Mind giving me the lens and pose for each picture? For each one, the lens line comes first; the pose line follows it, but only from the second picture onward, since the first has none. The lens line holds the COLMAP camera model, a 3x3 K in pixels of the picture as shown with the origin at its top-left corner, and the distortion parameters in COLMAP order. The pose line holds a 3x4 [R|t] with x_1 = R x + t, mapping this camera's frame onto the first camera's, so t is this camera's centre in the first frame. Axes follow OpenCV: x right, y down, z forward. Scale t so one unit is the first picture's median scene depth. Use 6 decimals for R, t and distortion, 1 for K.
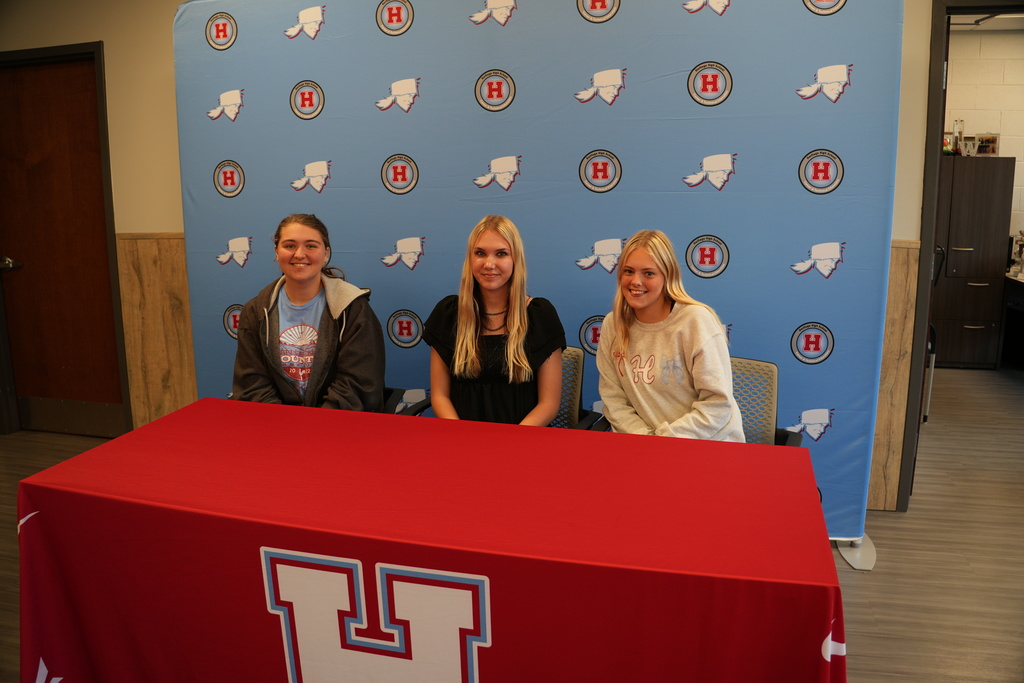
lens RADIAL K [[803.1, 0, 507.6], [0, 803.1, 361.1], [0, 0, 1]] dist [-0.161829, 0.080955]
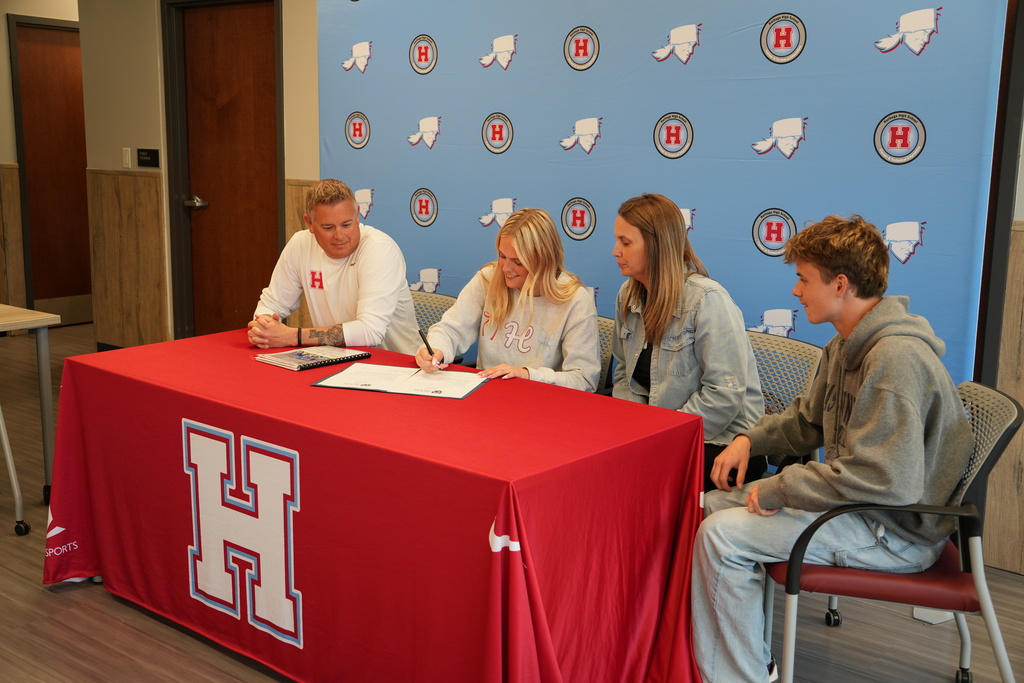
lens RADIAL K [[1100.4, 0, 512.0], [0, 1100.4, 341.5], [0, 0, 1]] dist [0.012947, 0.010453]
pose [[0.907149, 0.100168, -0.408715, 0.505303], [-0.114458, 0.993372, -0.010583, 0.037694], [0.404946, 0.056381, 0.912601, -0.249832]]
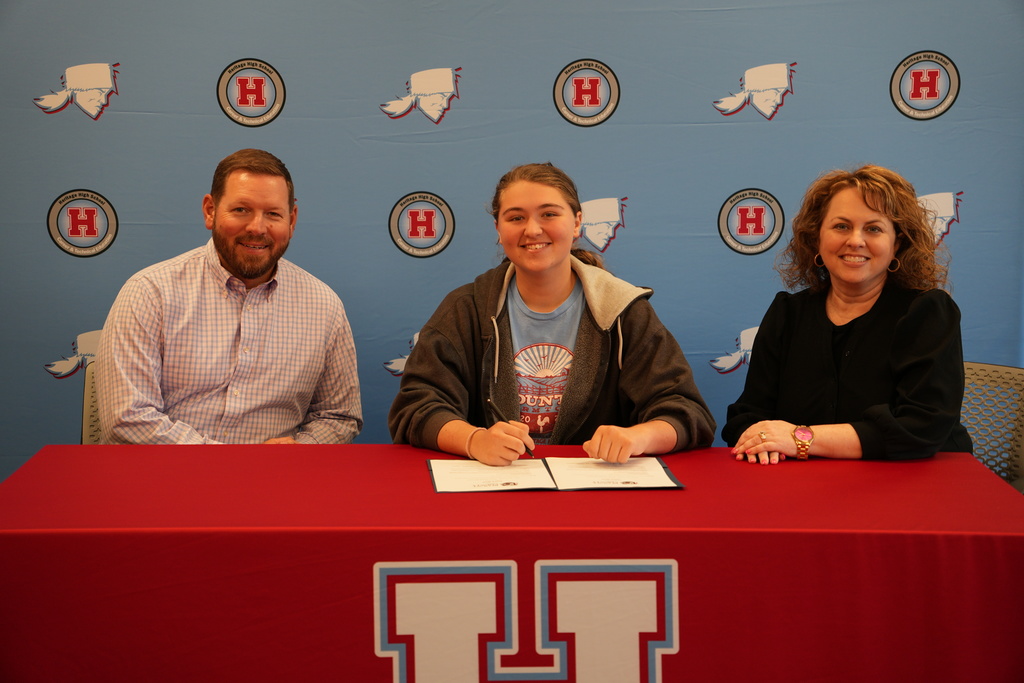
lens RADIAL K [[2082.3, 0, 508.6], [0, 2082.3, 336.2], [0, 0, 1]] dist [0.641712, -0.194166]
pose [[0.962642, -0.024710, 0.269646, -0.414674], [0.053513, 0.993548, -0.099996, 0.126145], [-0.265436, 0.110690, 0.957753, -0.604241]]
